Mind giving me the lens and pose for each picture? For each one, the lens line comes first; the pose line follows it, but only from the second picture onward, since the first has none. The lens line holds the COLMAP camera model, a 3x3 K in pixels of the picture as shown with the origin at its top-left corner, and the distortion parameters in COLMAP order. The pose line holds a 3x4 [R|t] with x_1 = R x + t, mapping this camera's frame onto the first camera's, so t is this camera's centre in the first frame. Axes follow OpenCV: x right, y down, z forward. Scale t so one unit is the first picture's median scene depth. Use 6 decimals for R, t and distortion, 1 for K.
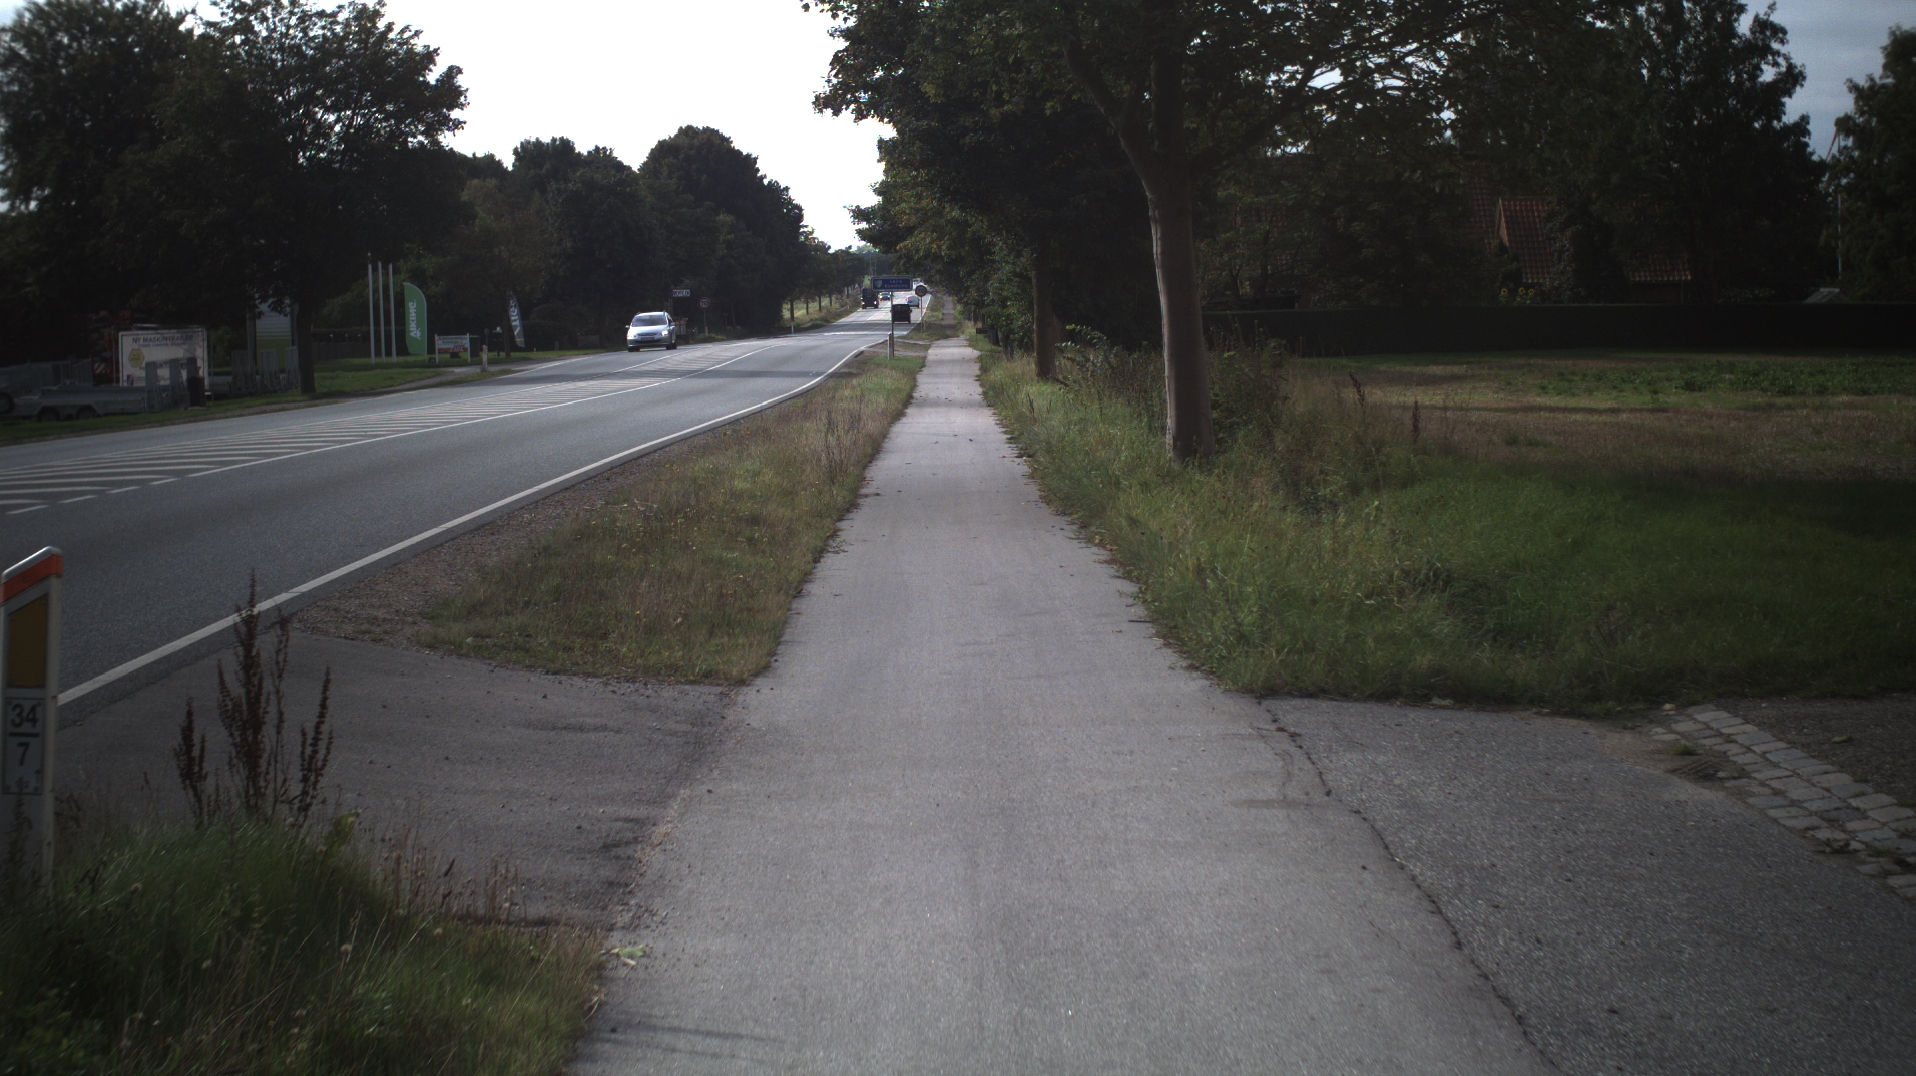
lens RADIAL K [[3424.7, 0, 958.0], [0, 3424.7, 538.0], [0, 0, 1]] dist [-0.238766, -0.008381]
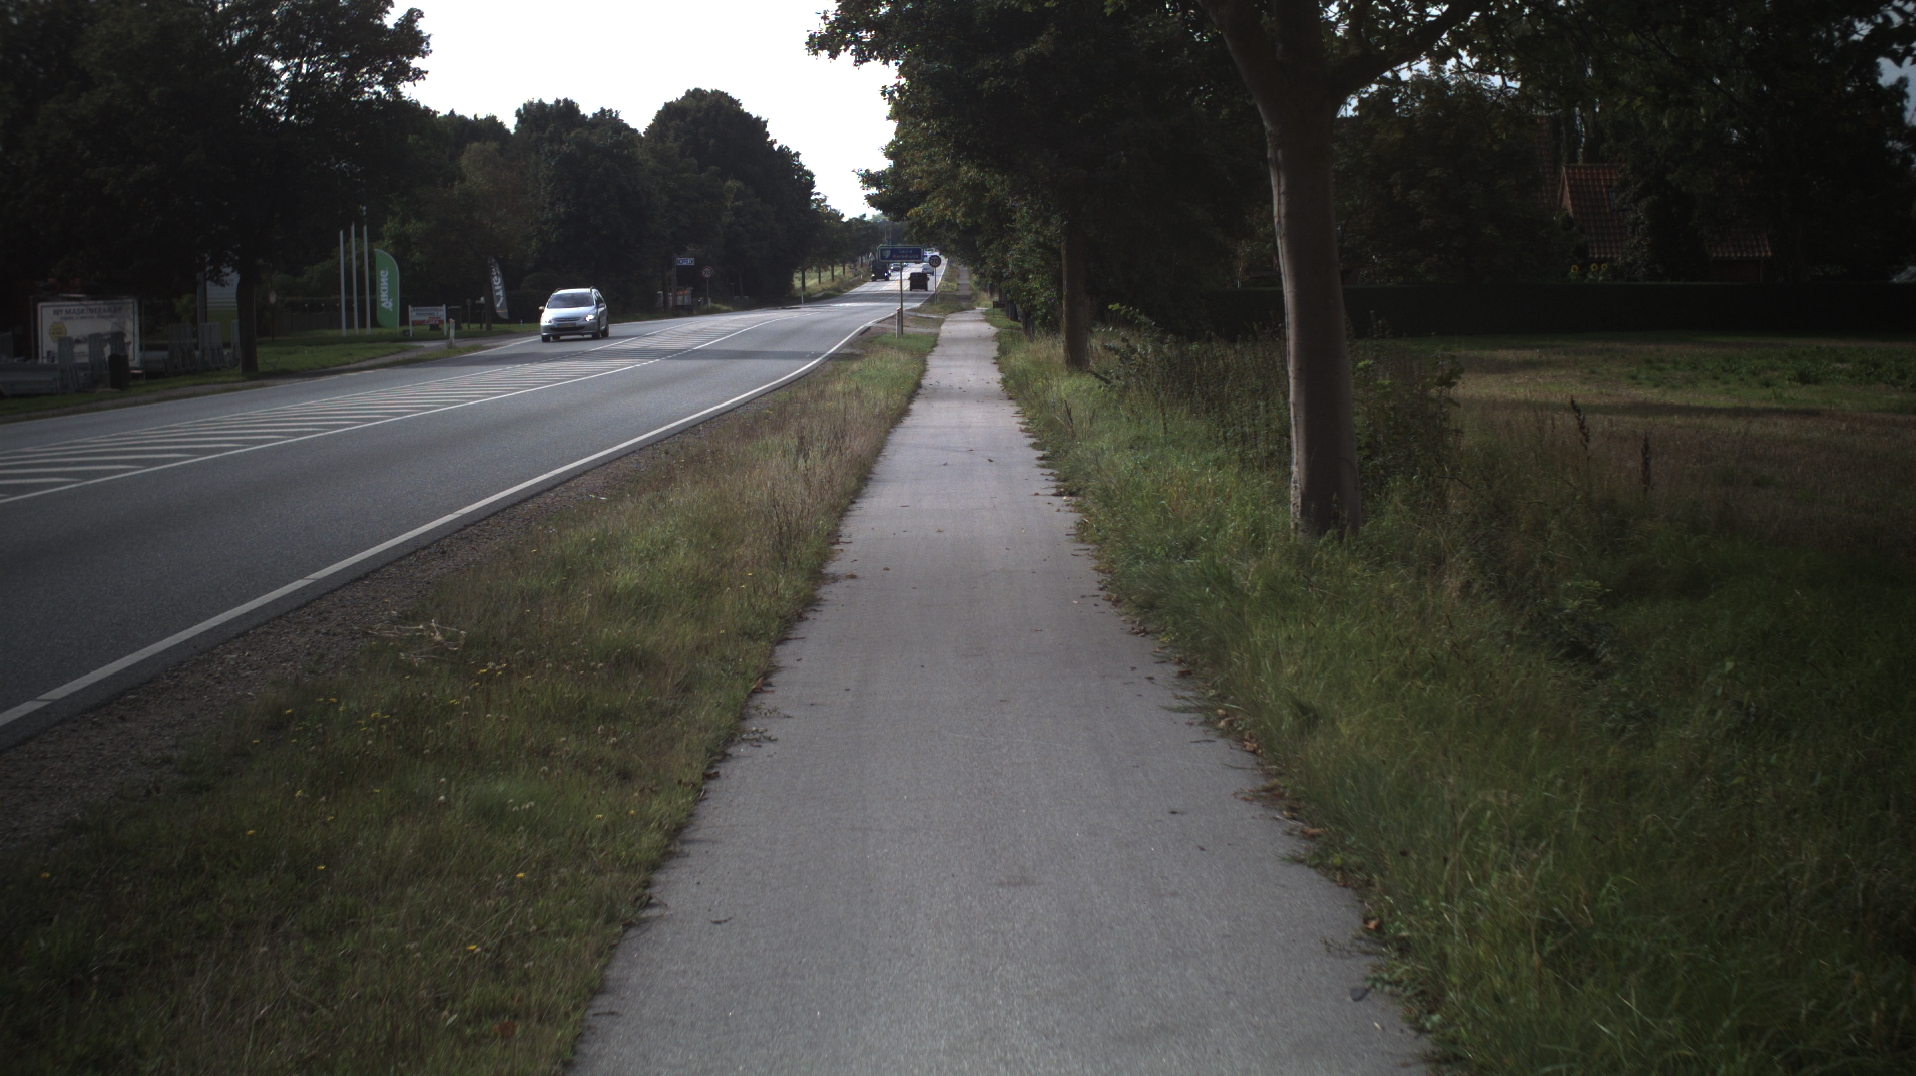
lens RADIAL K [[3424.7, 0, 958.0], [0, 3424.7, 538.0], [0, 0, 1]] dist [-0.238766, -0.008381]
pose [[0.999965, 0.007381, -0.003989, -0.000106], [-0.007345, 0.999933, 0.008893, -0.006831], [0.004054, -0.008864, 0.999952, 0.088441]]
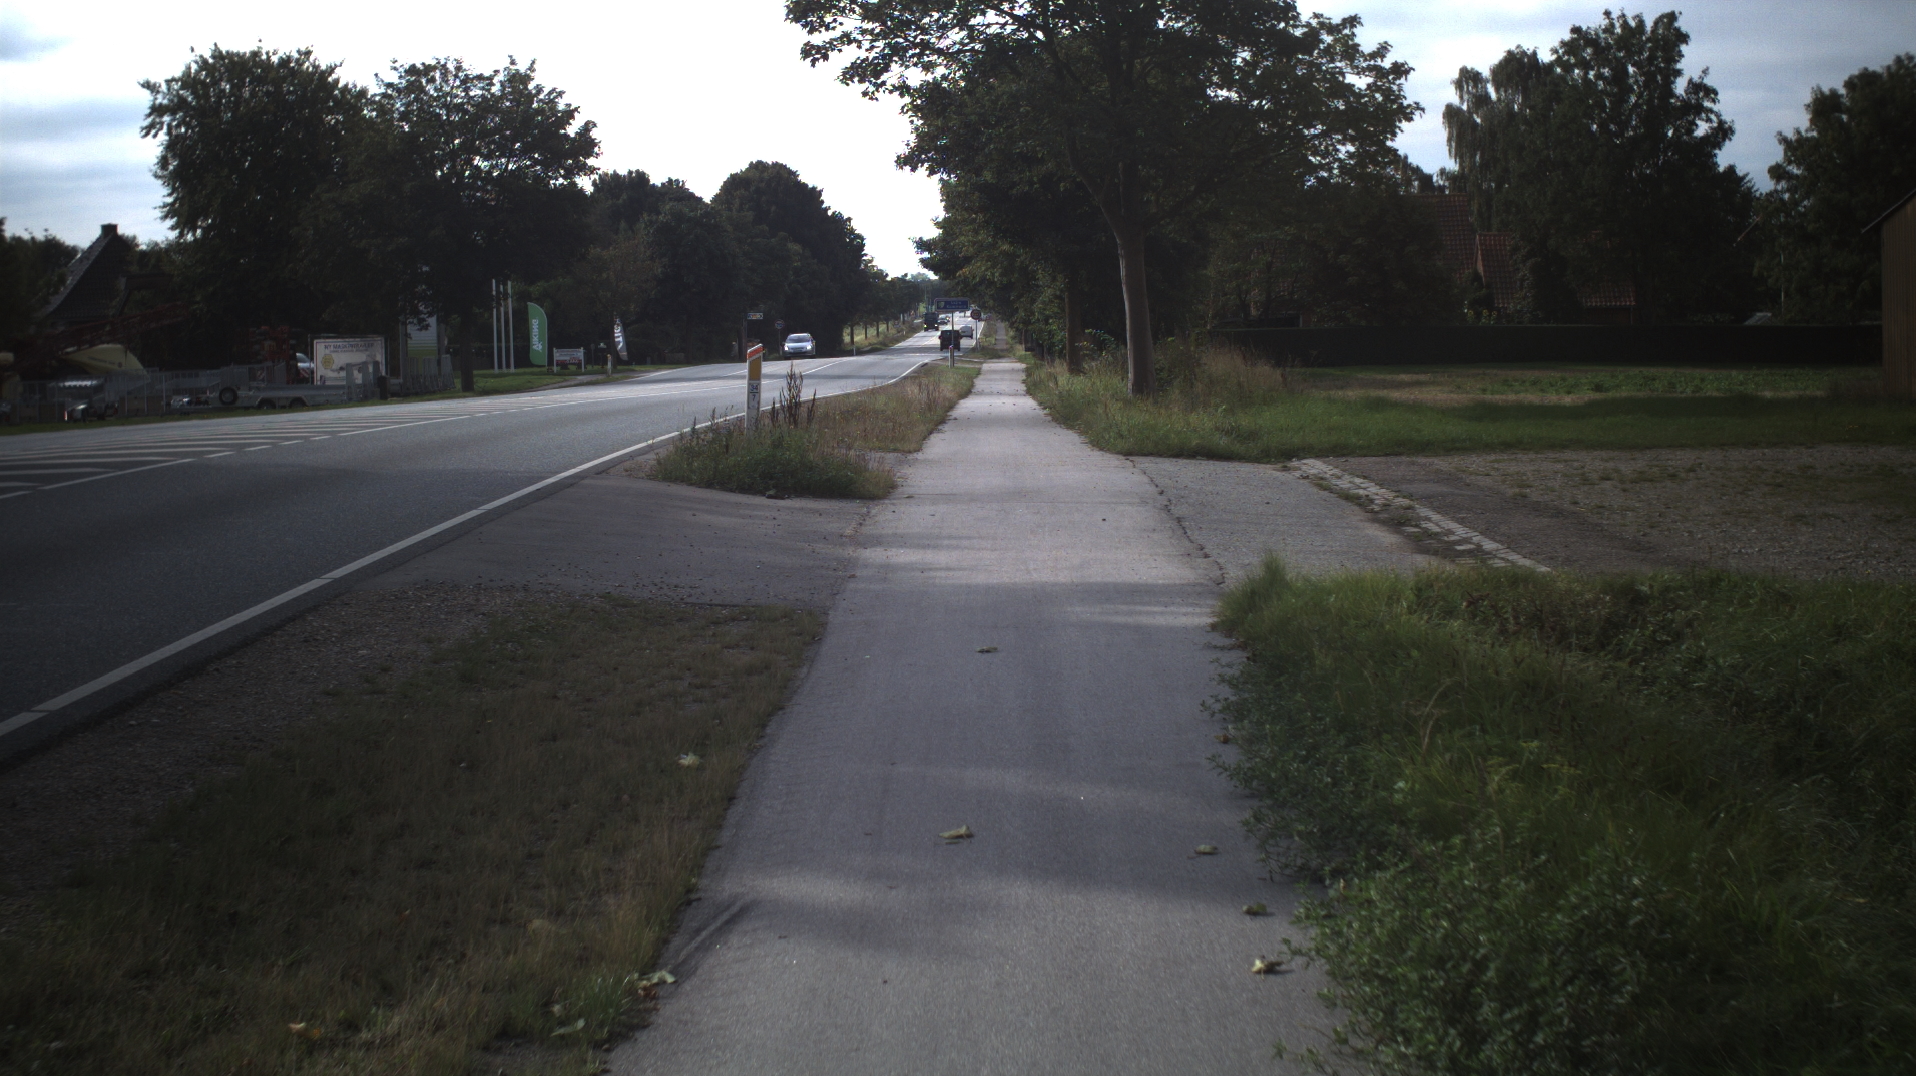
lens RADIAL K [[3424.7, 0, 958.0], [0, 3424.7, 538.0], [0, 0, 1]] dist [-0.238766, -0.008381]
pose [[0.999871, 0.005383, -0.015108, 0.000816], [-0.005509, 0.999950, -0.008289, 0.015570], [0.015063, 0.008371, 0.999852, -0.176658]]
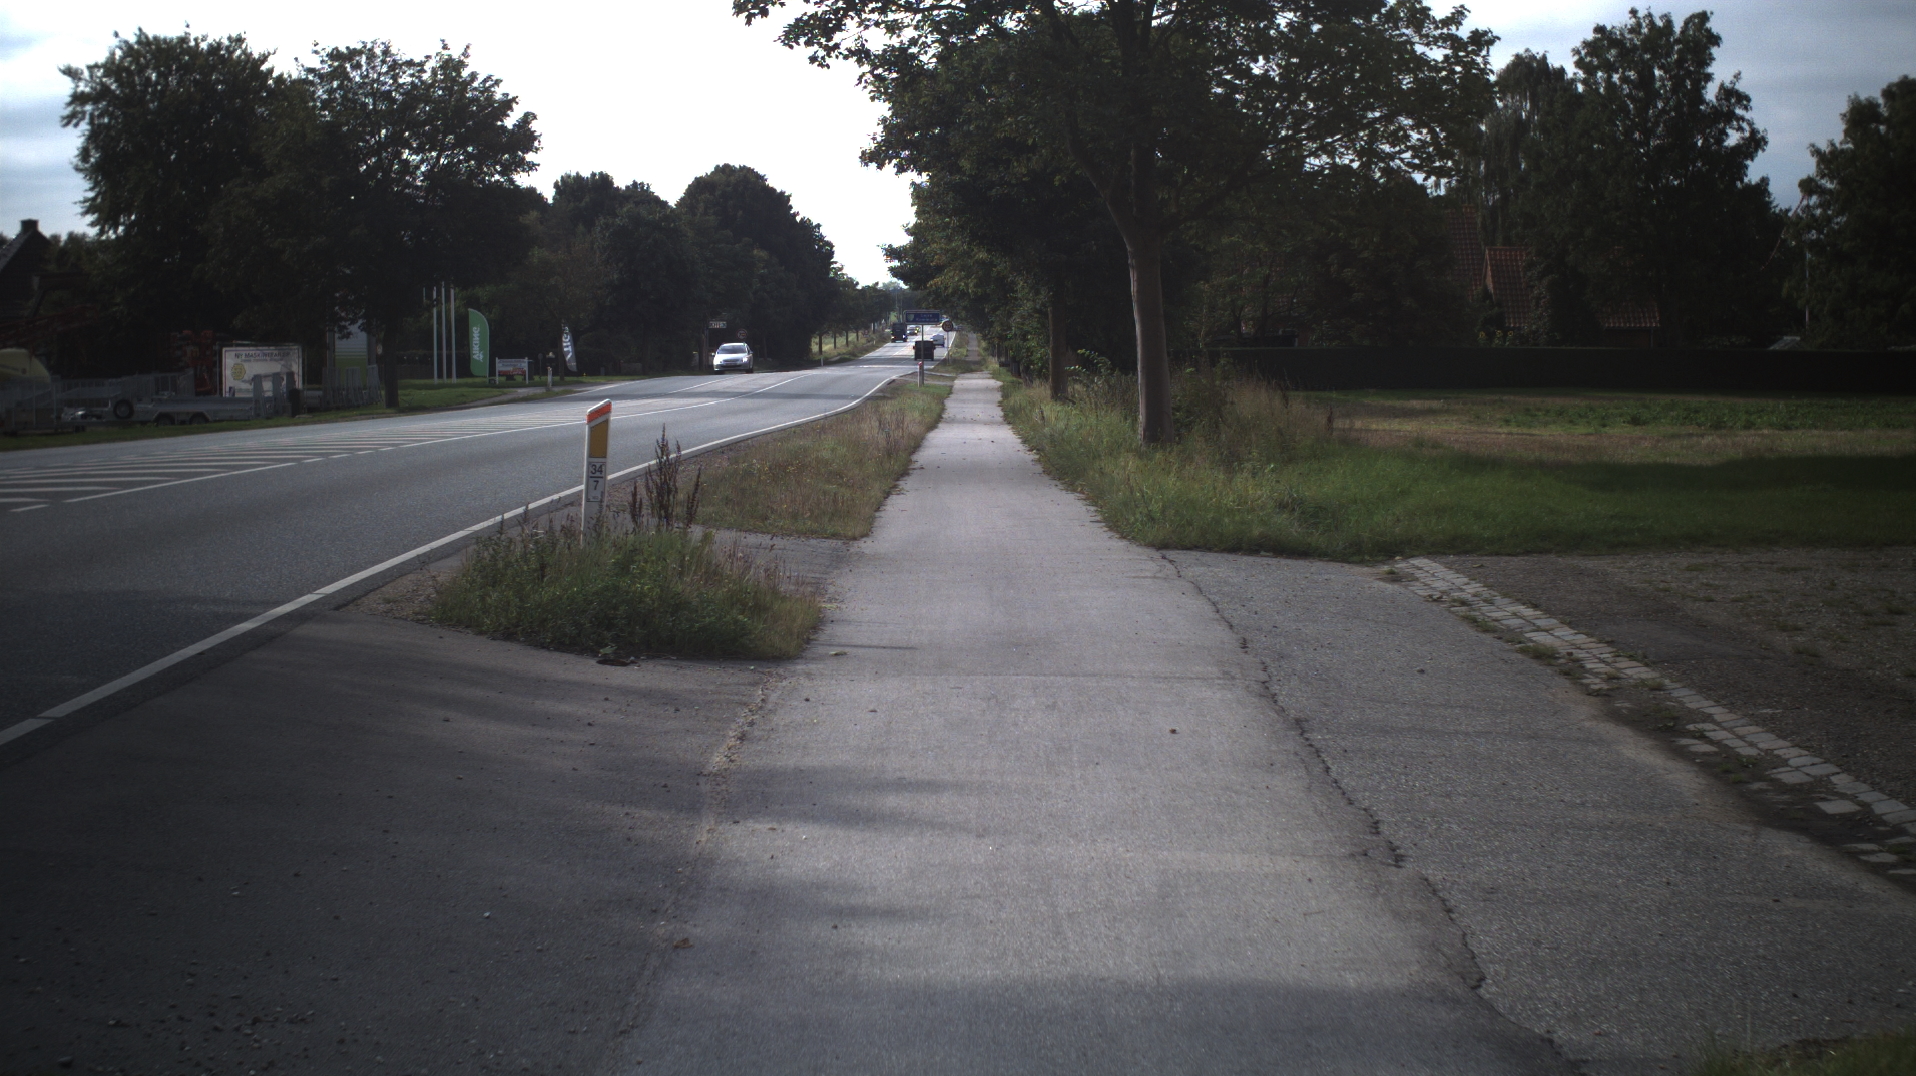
lens RADIAL K [[3424.7, 0, 958.0], [0, 3424.7, 538.0], [0, 0, 1]] dist [-0.238766, -0.008381]
pose [[0.999826, 0.017634, -0.006033, -0.000264], [-0.017700, 0.999782, -0.011075, 0.007642], [0.005836, 0.011180, 0.999920, -0.088514]]
